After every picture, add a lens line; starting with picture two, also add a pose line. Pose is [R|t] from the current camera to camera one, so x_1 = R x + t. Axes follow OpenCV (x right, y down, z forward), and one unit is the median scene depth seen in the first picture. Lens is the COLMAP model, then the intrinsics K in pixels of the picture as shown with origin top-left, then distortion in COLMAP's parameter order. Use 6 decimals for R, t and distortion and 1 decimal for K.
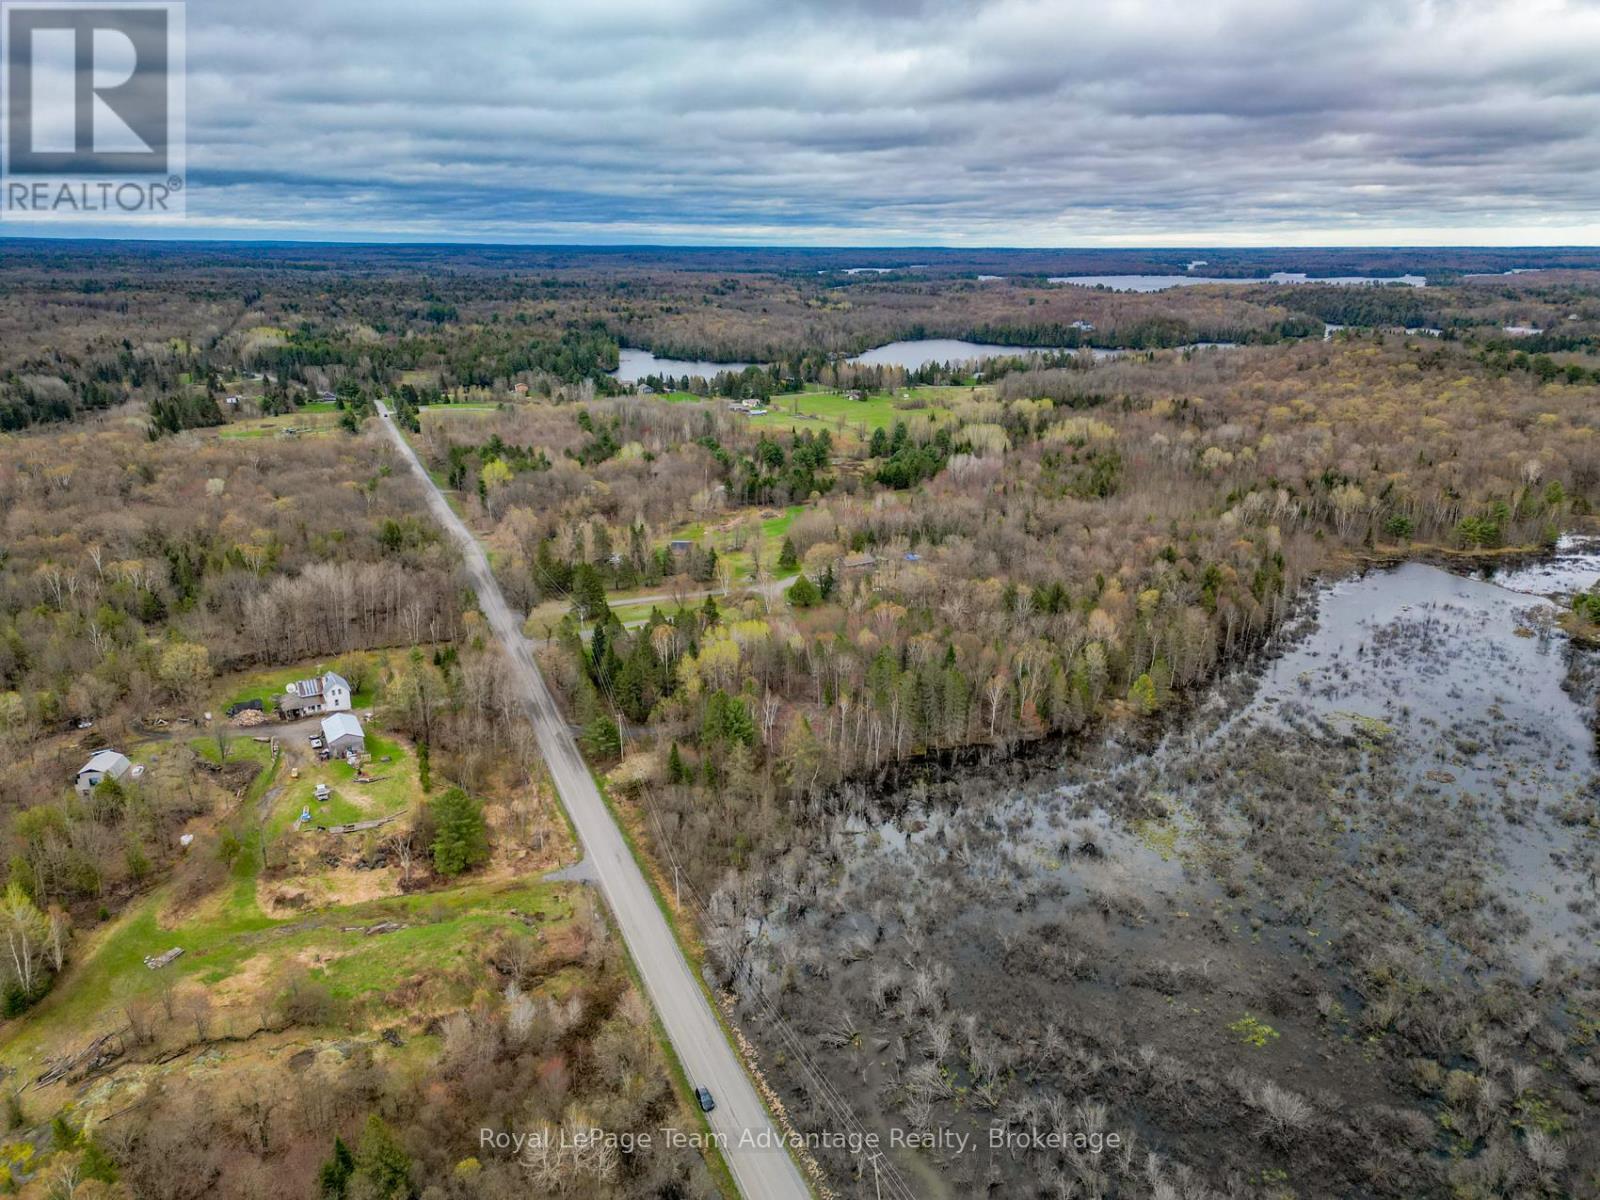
lens RADIAL K [[1120.6, 0, 803.4], [0, 1120.6, 602.6], [0, 0, 1]] dist [0.071632, -0.063207]
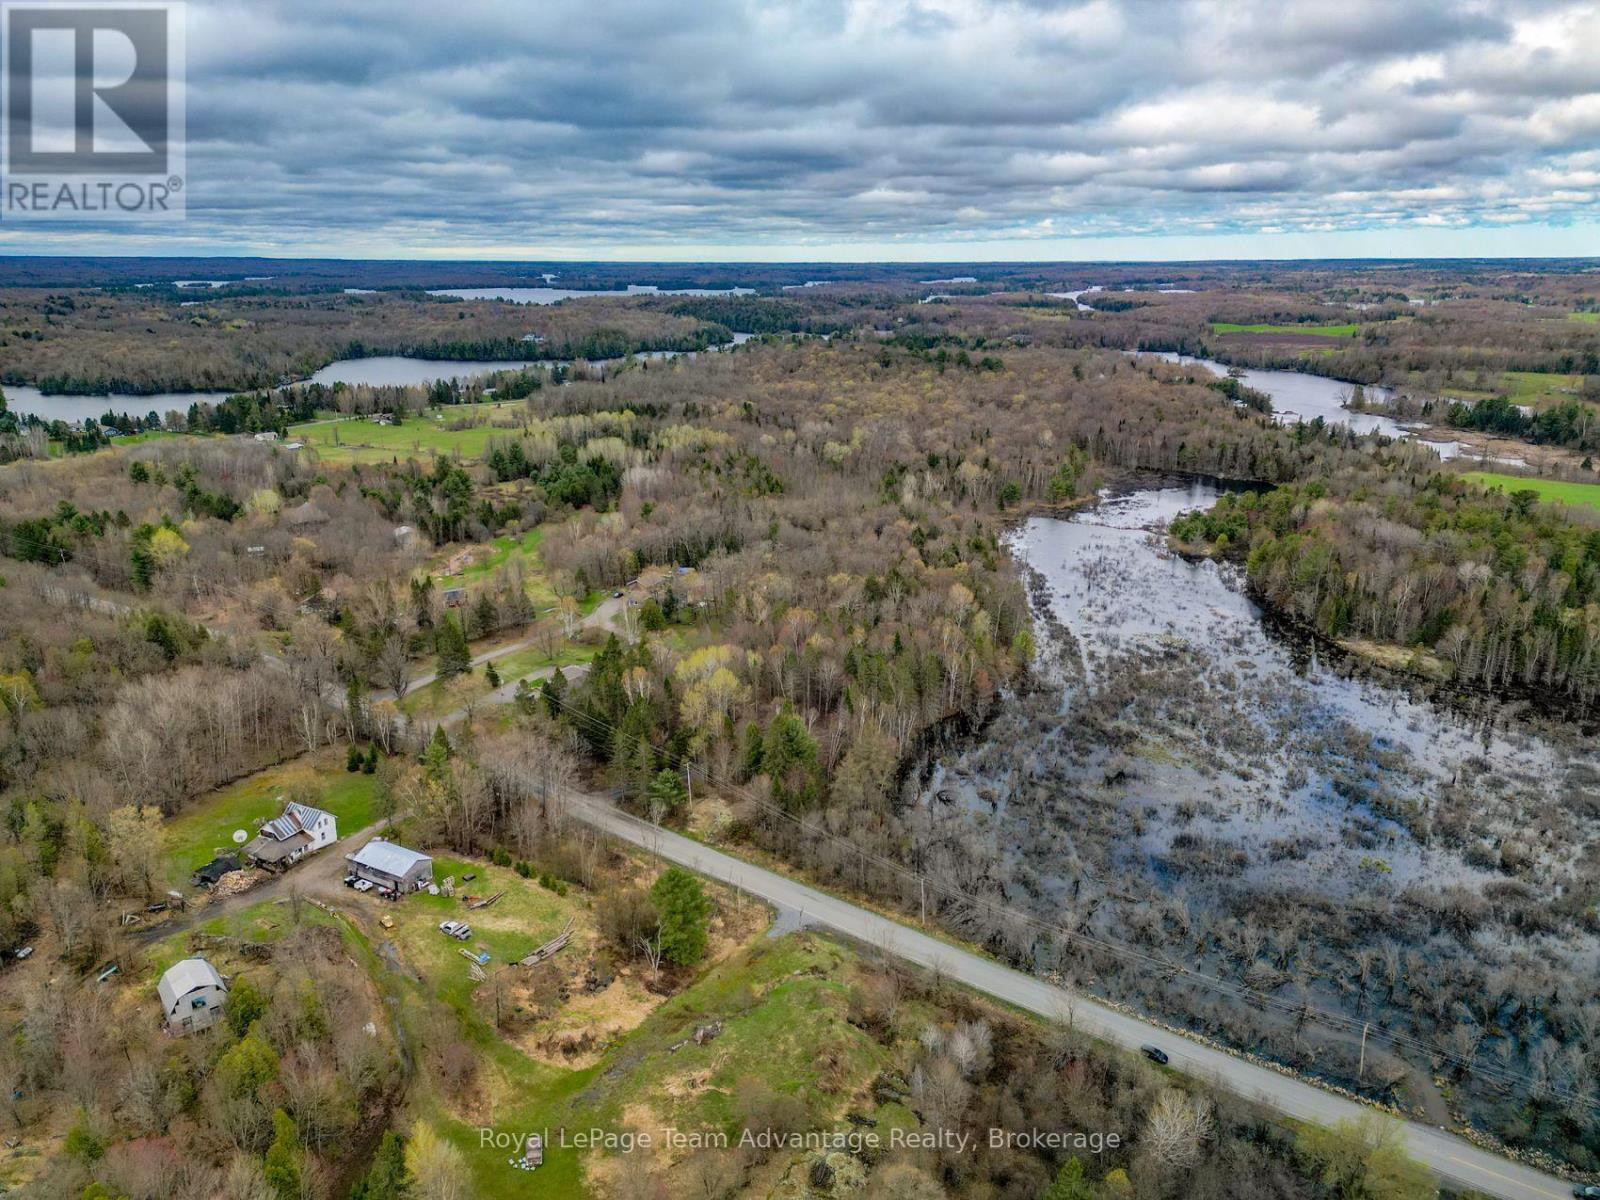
lens RADIAL K [[1131.5, 0, 805.9], [0, 1131.5, 593.7], [0, 0, 1]] dist [0.080715, -0.085268]
pose [[0.842677, -0.153626, 0.516037, -0.480293], [0.163847, 0.986143, 0.026020, -0.040908], [-0.512884, 0.062625, 0.856171, 0.120131]]
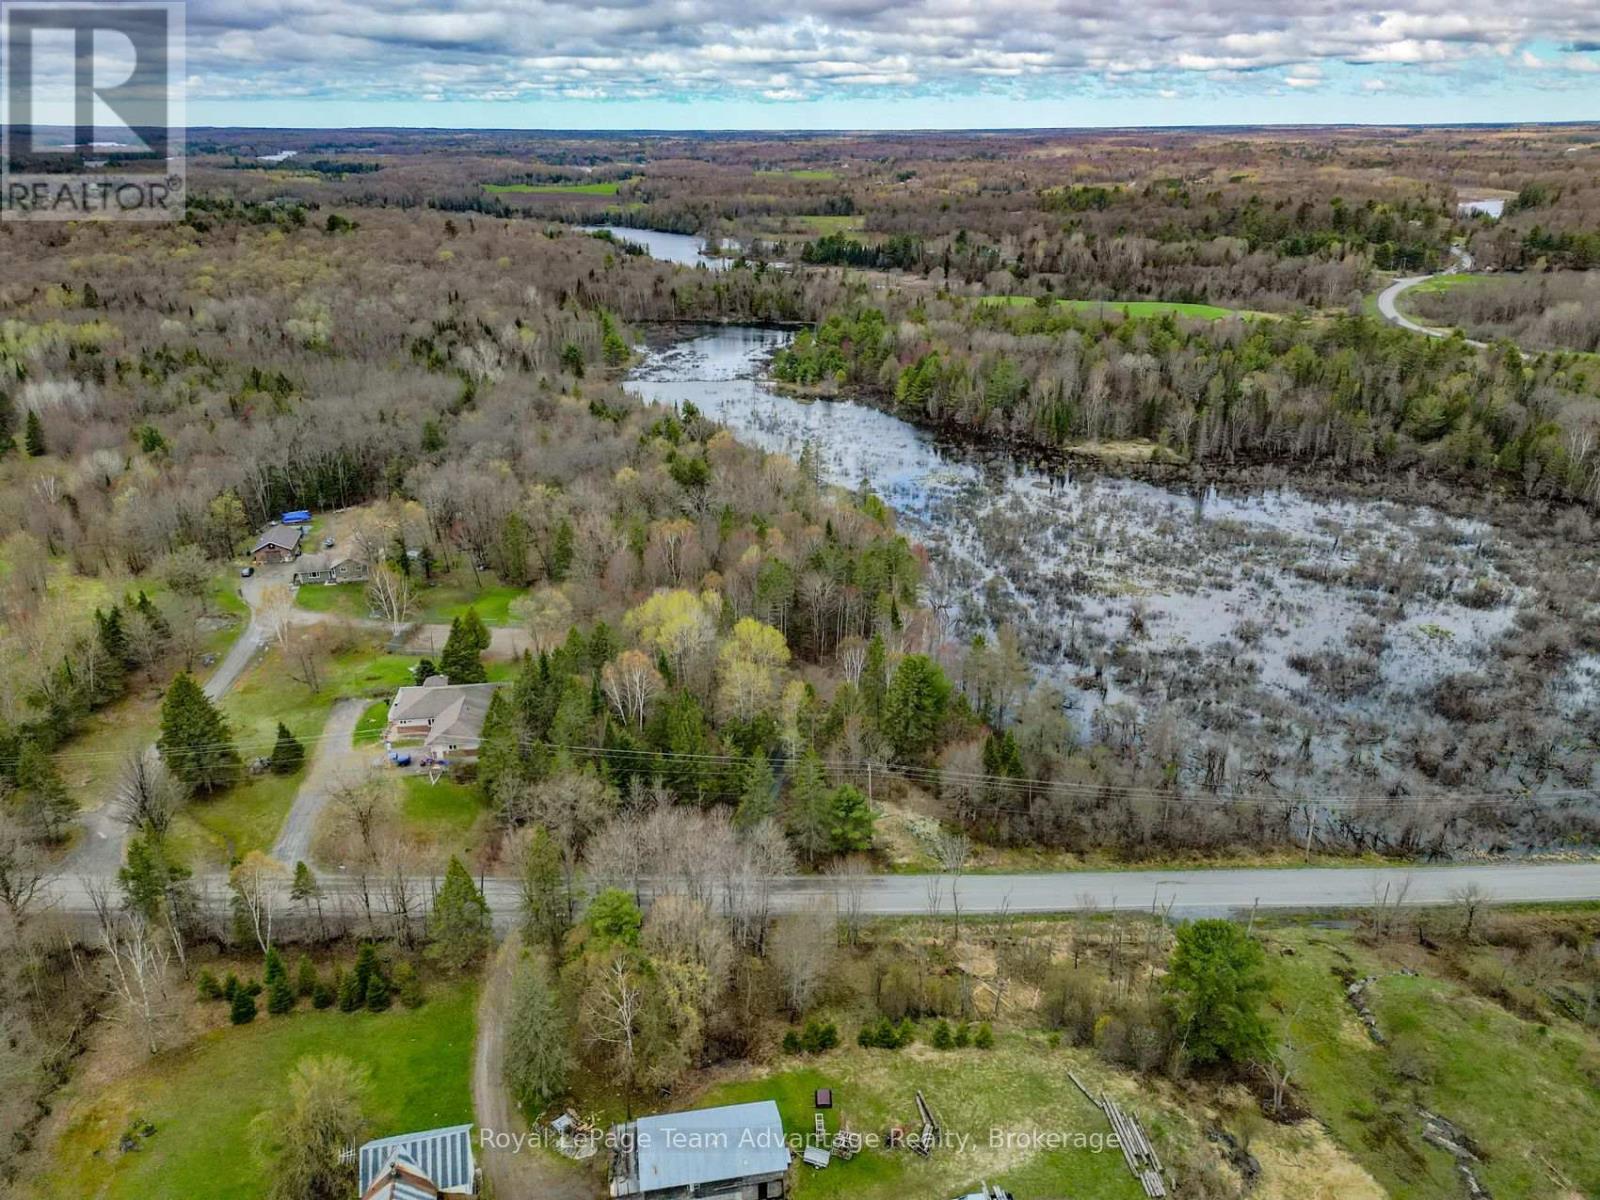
lens RADIAL K [[1096.4, 0, 800.6], [0, 1096.4, 597.6], [0, 0, 1]] dist [0.061062, -0.041952]
pose [[0.312261, -0.368222, 0.875732, -0.580102], [0.284598, 0.915747, 0.283568, -0.141057], [-0.906365, 0.160684, 0.390747, 0.712641]]
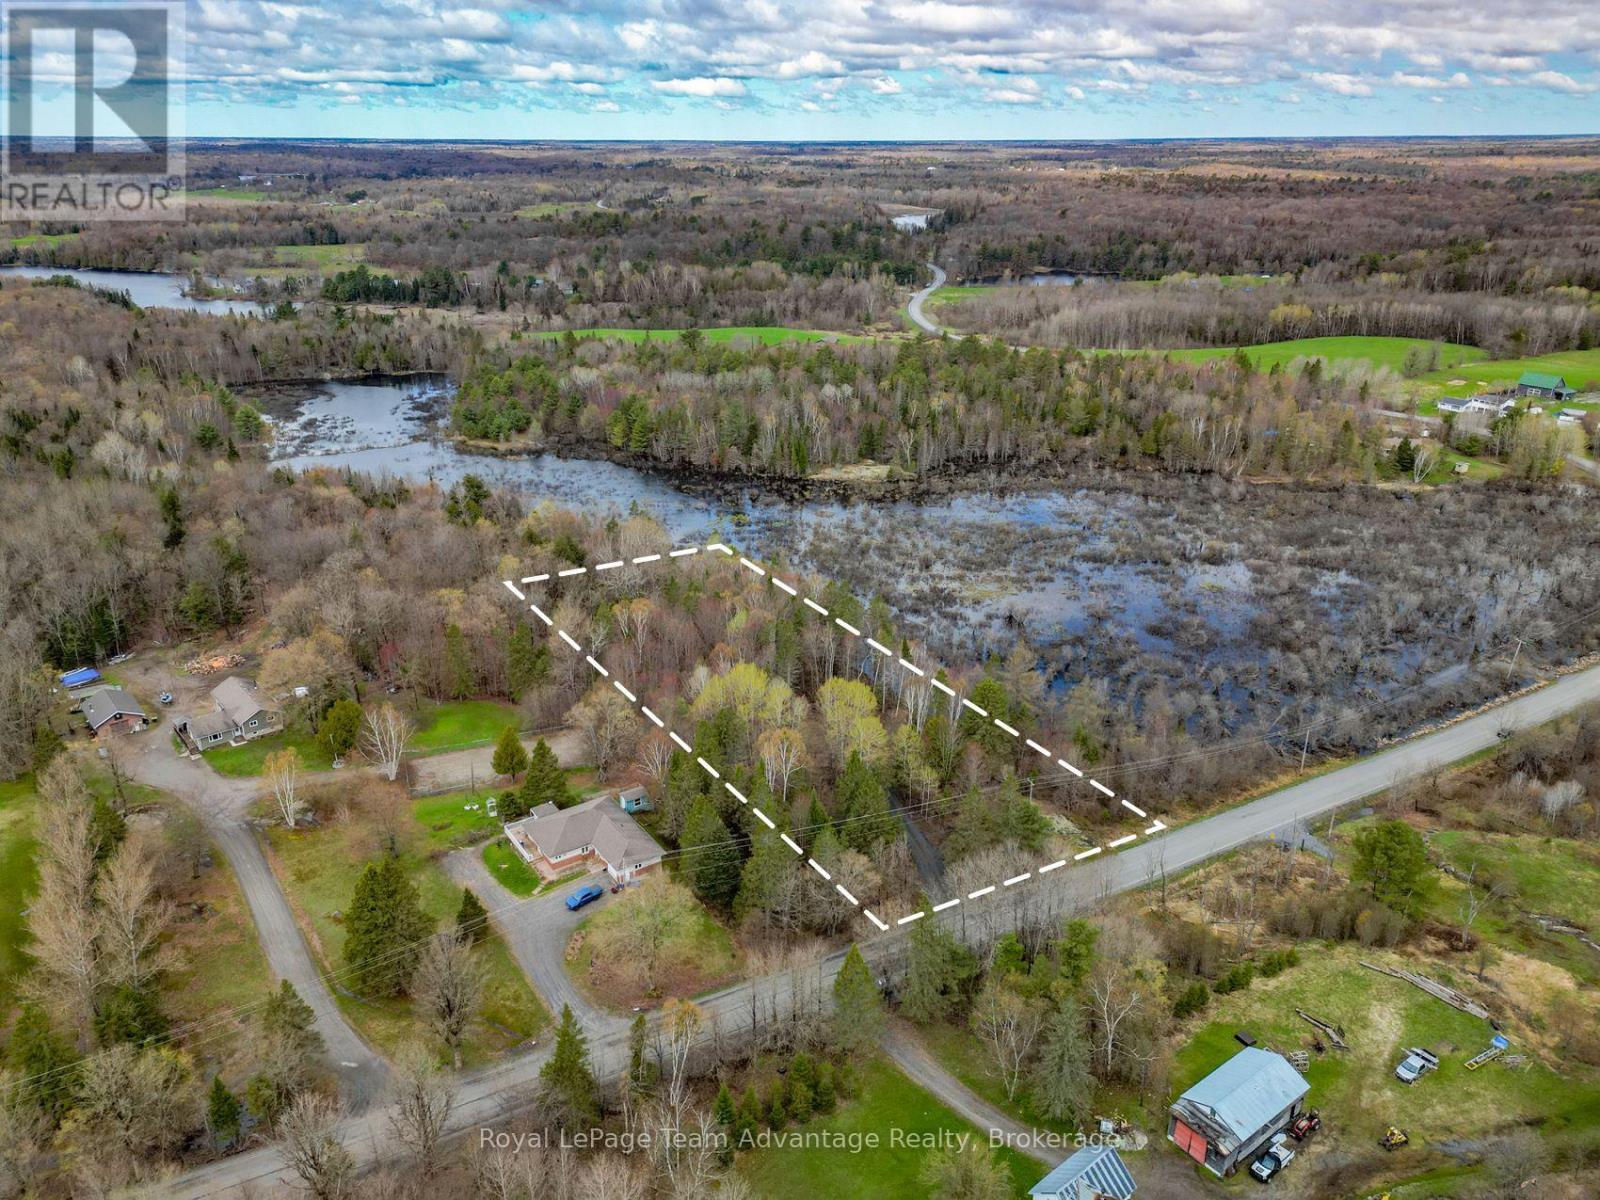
lens RADIAL K [[1131.5, 0, 805.9], [0, 1131.5, 593.7], [0, 0, 1]] dist [0.080715, -0.085268]
pose [[-0.155035, -0.360016, 0.919974, -0.652819], [0.294674, 0.871990, 0.390897, -0.271653], [-0.942938, 0.331695, -0.029102, 0.987025]]
